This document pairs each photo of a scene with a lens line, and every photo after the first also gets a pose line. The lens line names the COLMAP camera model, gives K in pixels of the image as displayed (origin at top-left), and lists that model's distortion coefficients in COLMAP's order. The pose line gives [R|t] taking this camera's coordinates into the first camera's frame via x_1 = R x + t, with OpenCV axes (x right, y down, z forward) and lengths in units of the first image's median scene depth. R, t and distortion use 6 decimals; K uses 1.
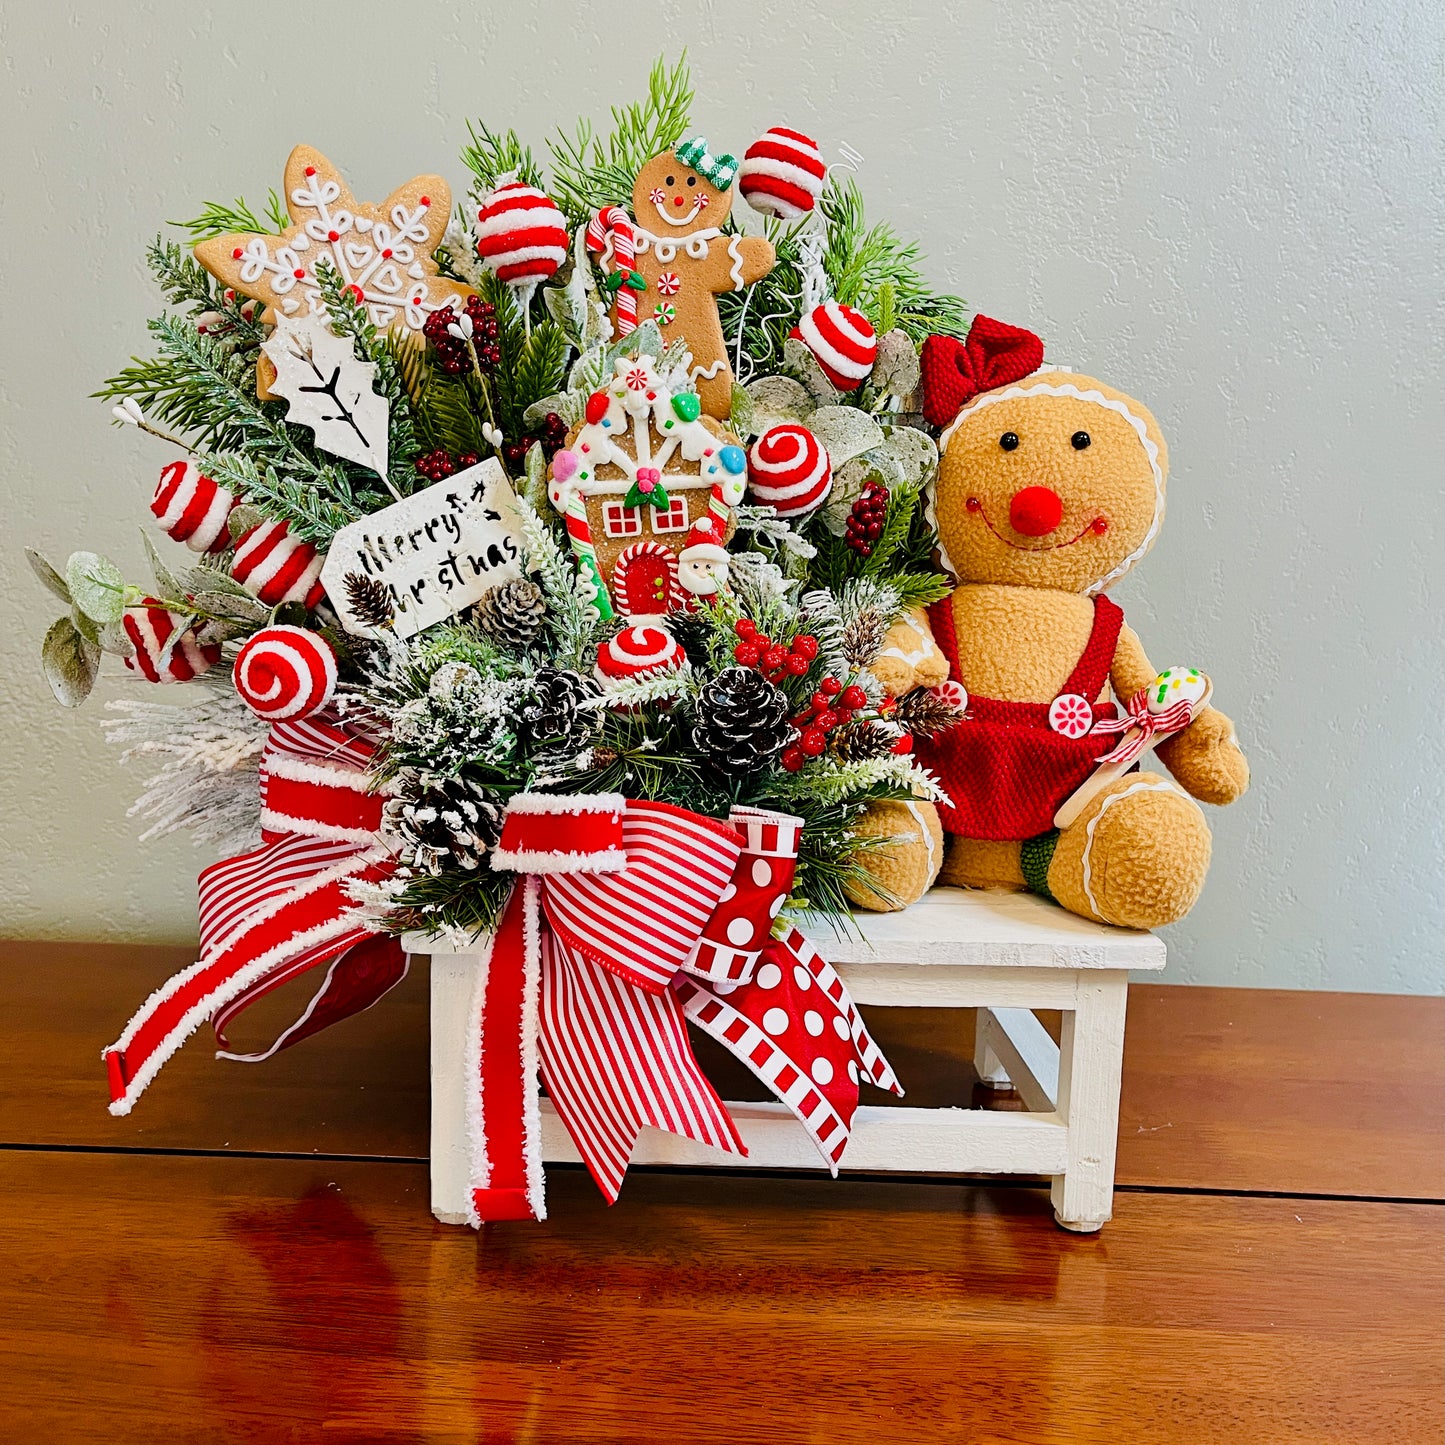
lens RADIAL K [[1450.8, 0, 736.6], [0, 1450.8, 723.3], [0, 0, 1]] dist [0.126635, -0.333874]
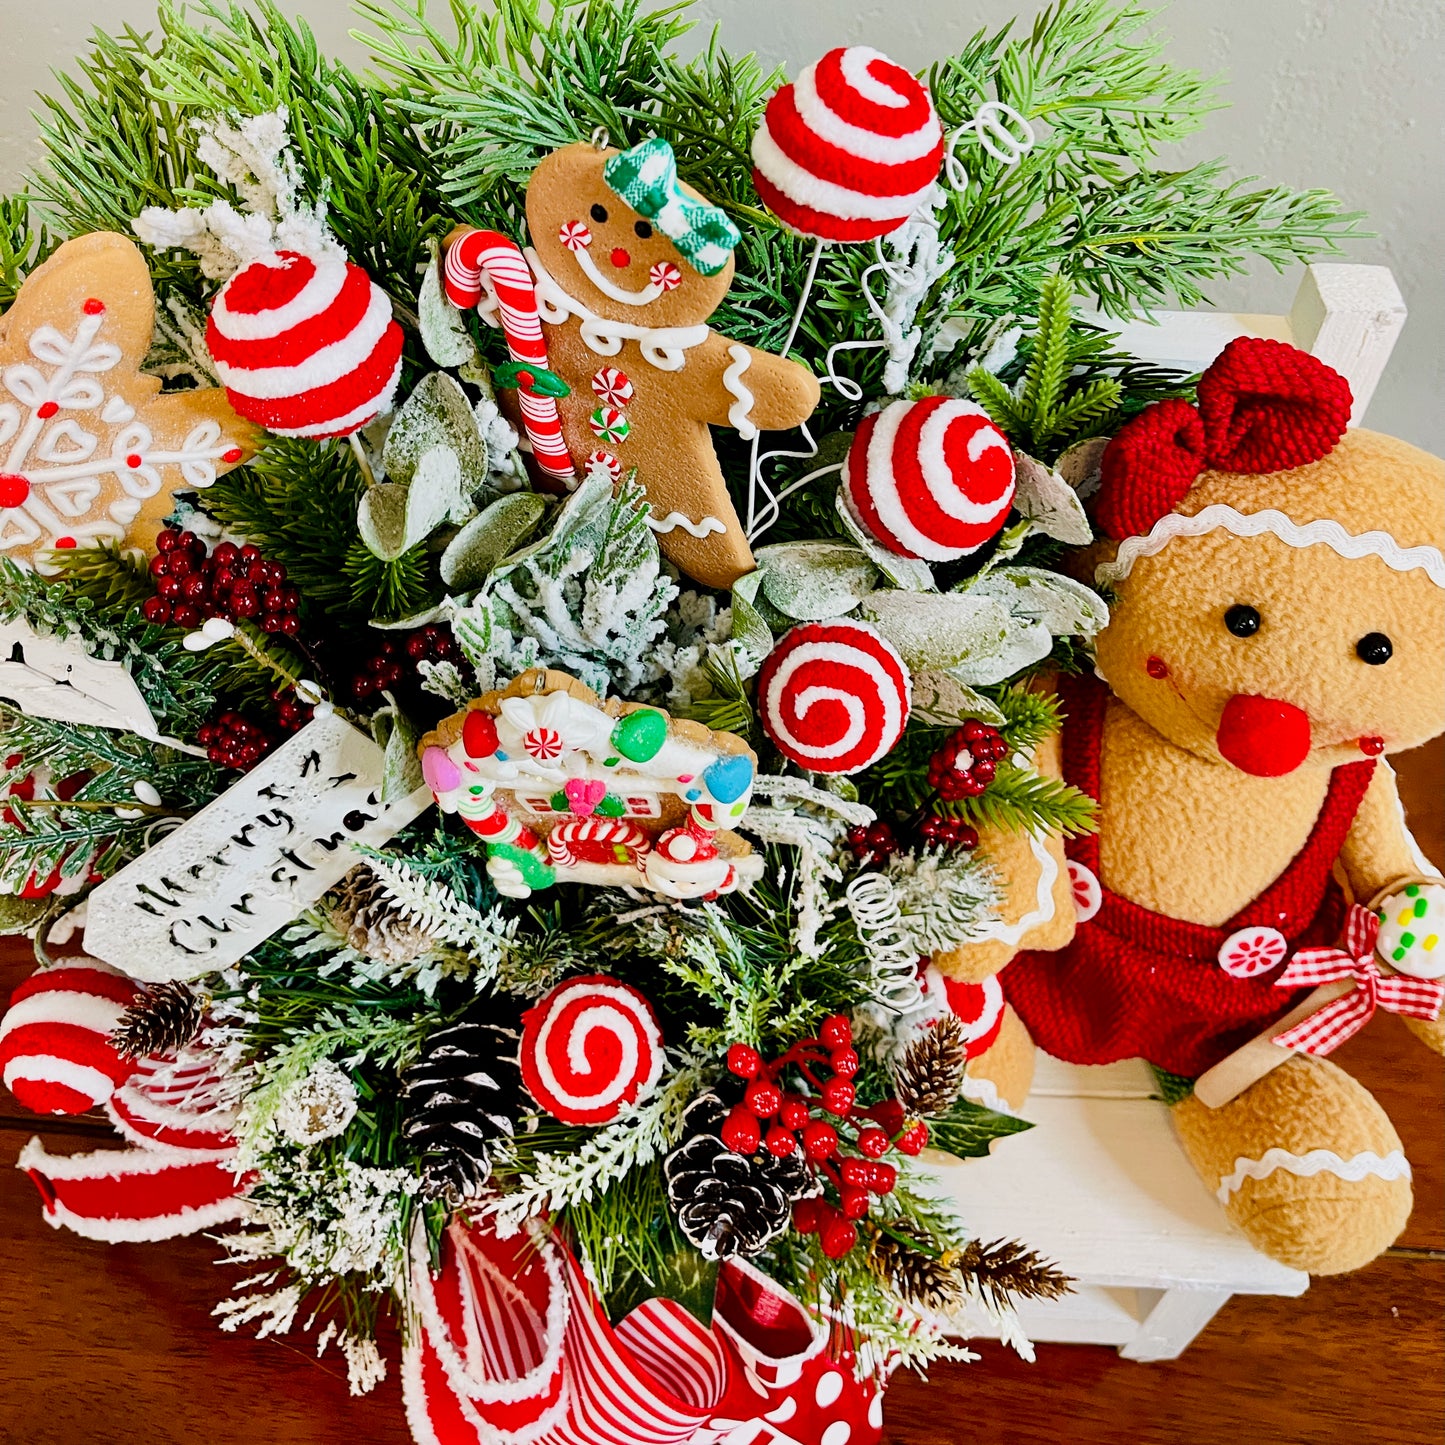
lens RADIAL K [[1466.9, 0, 718.4], [0, 1466.9, 539.0], [0, 0, 1]] dist [0.017755, -0.007626]
pose [[0.995274, 0.044250, -0.086441, 0.037916], [0.020840, 0.772077, 0.635187, -0.605557], [0.094846, -0.633986, 0.767506, 0.605937]]
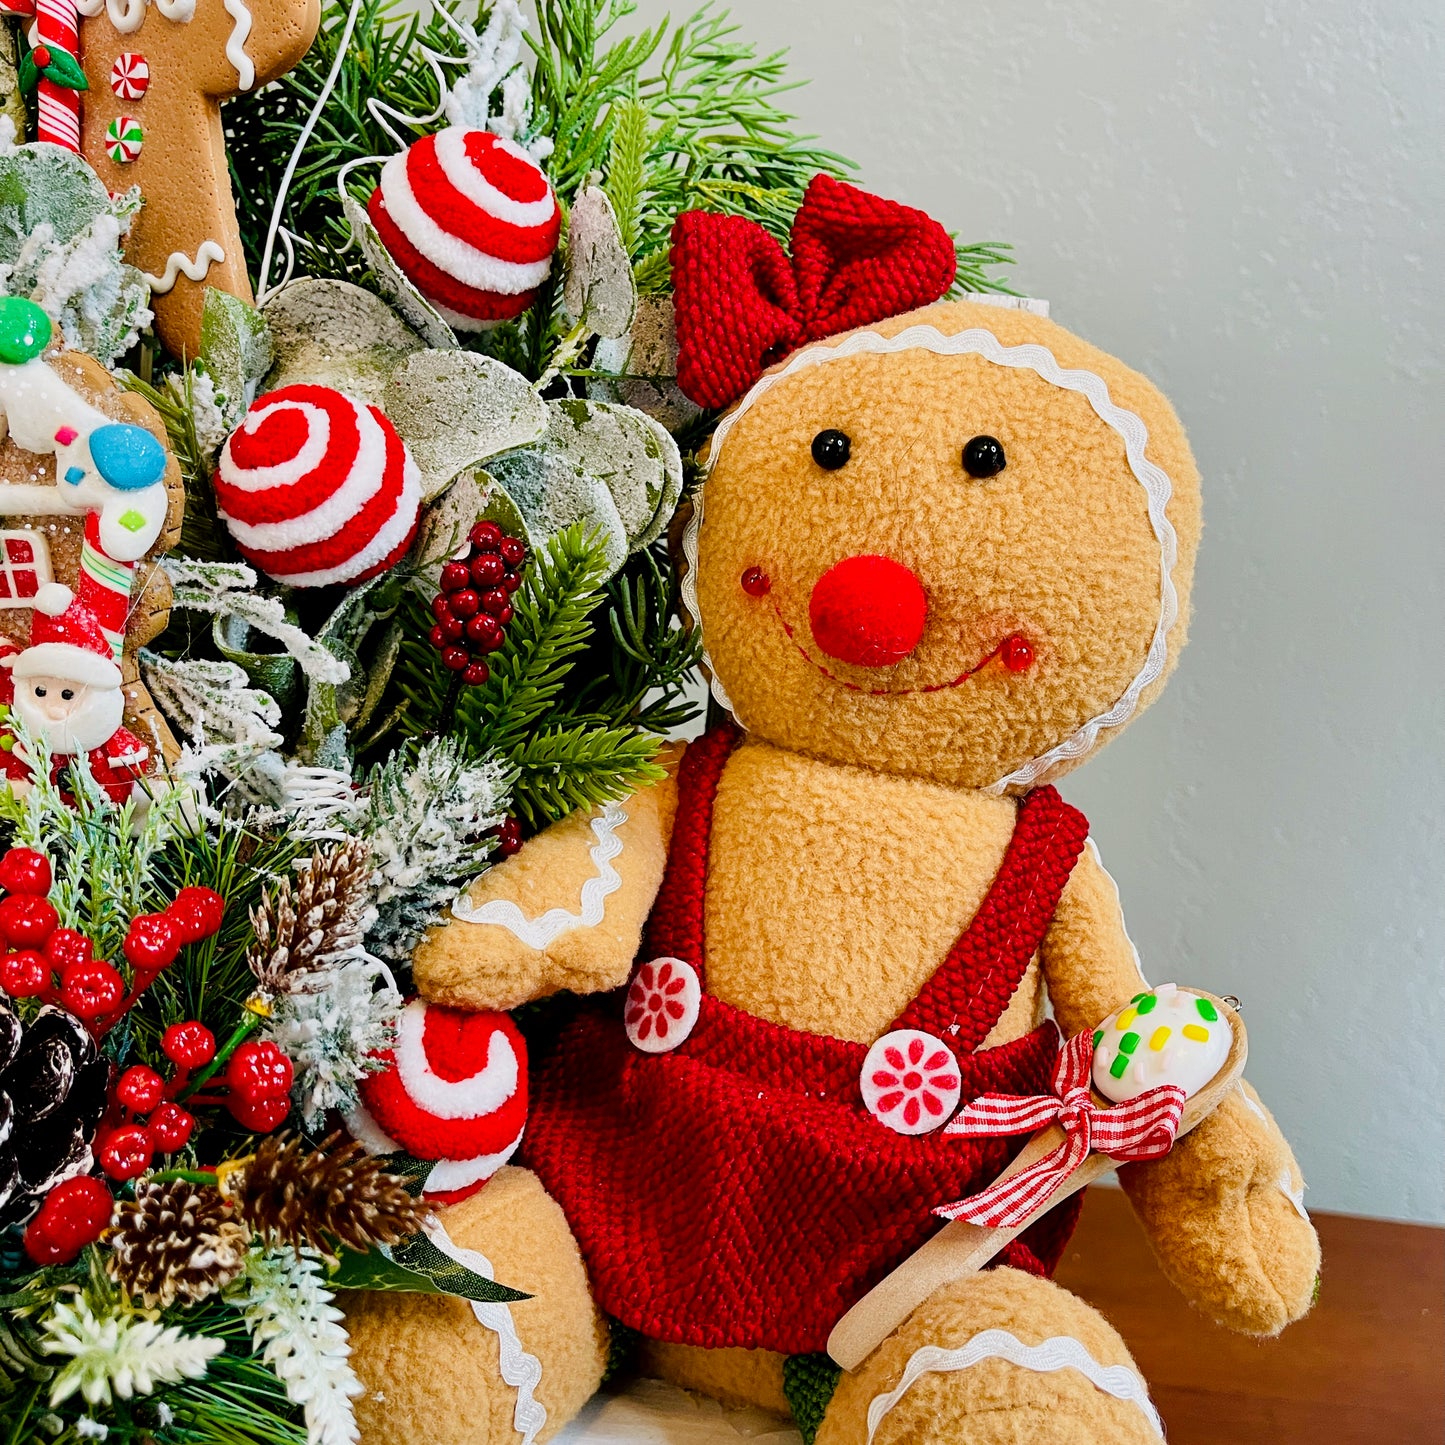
lens RADIAL K [[1475.4, 0, 731.0], [0, 1475.4, 734.2], [0, 0, 1]] dist [0.050008, -0.081275]
pose [[0.986239, 0.081173, -0.144029, 0.240958], [-0.078276, 0.996601, 0.025677, -0.121299], [0.145624, -0.014049, 0.989240, 0.574649]]
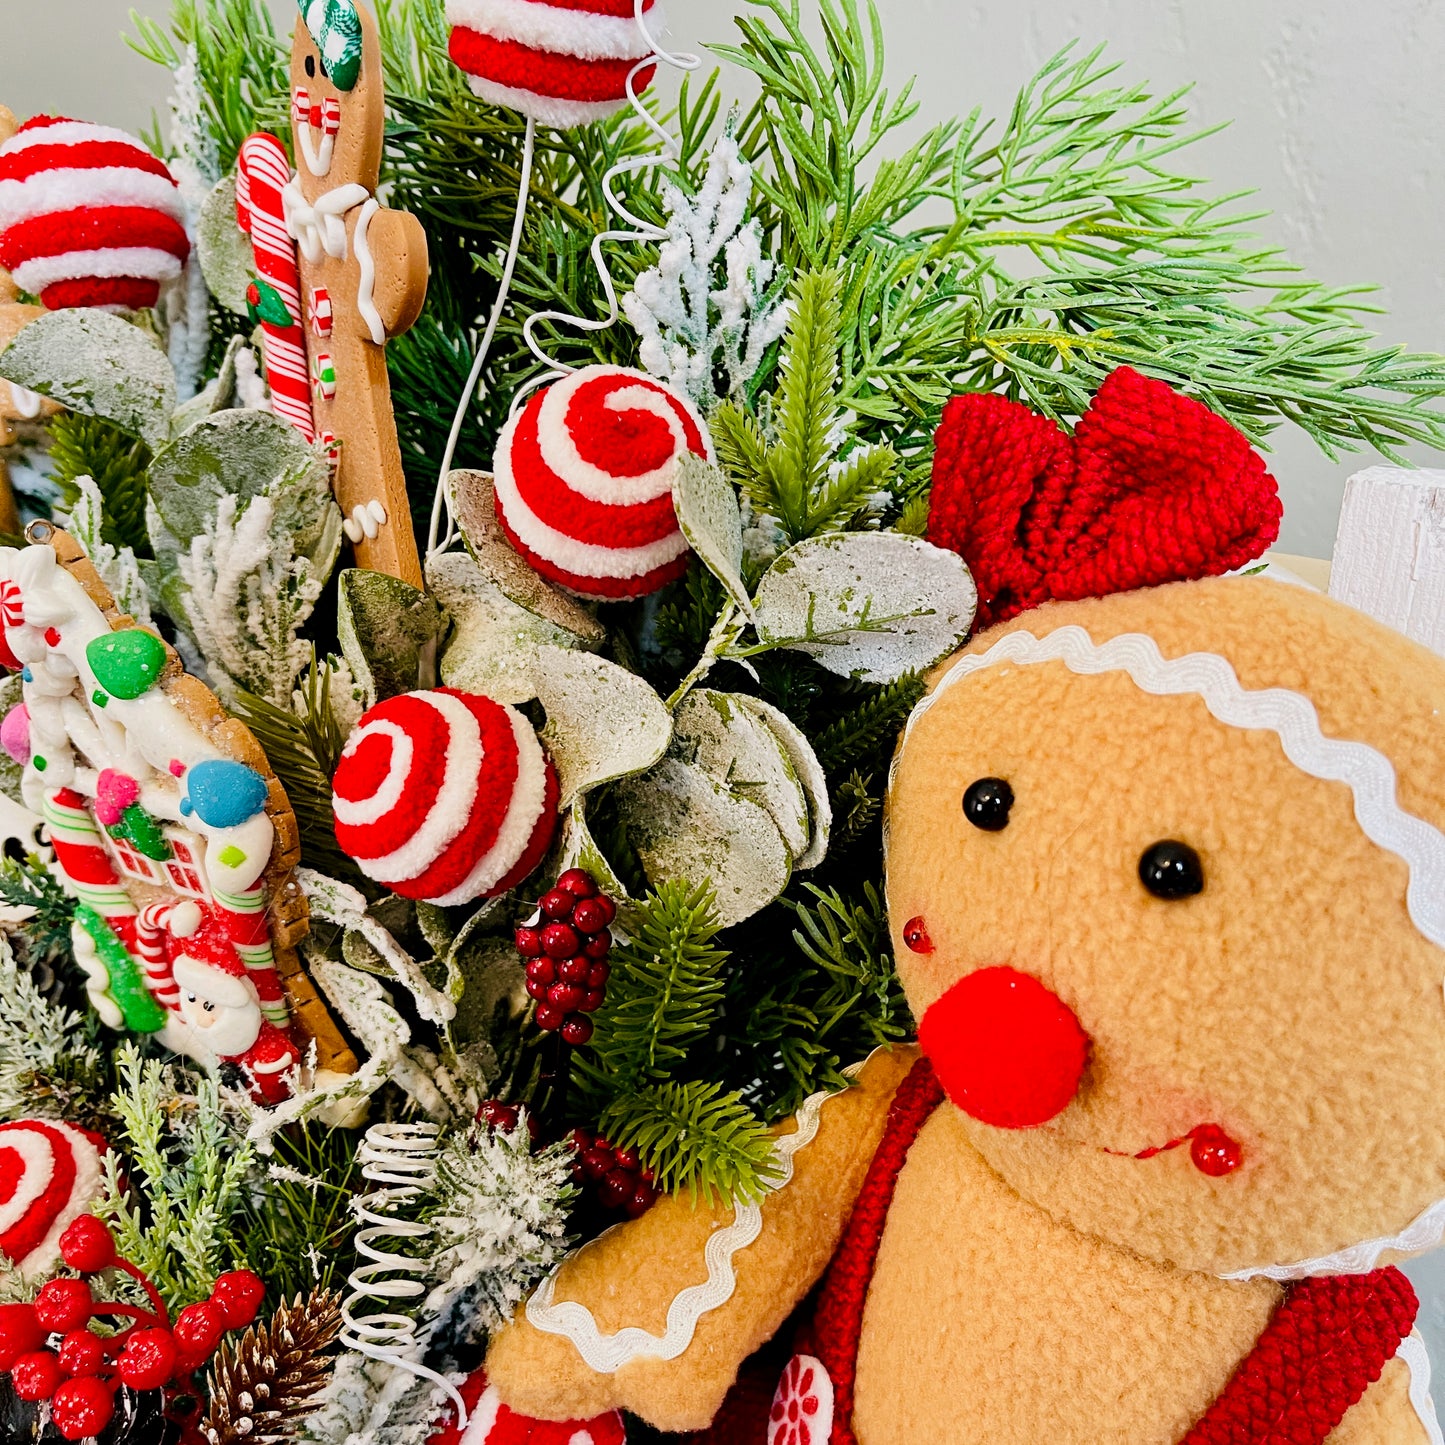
lens RADIAL K [[1473.9, 0, 722.5], [0, 1473.9, 722.5], [0, 0, 1]] dist [0.015759, 0.010029]
pose [[0.775133, 0.178115, -0.606171, 0.355139], [-0.067829, 0.977354, 0.200447, -0.288994], [0.628146, -0.114257, 0.769661, 0.749775]]
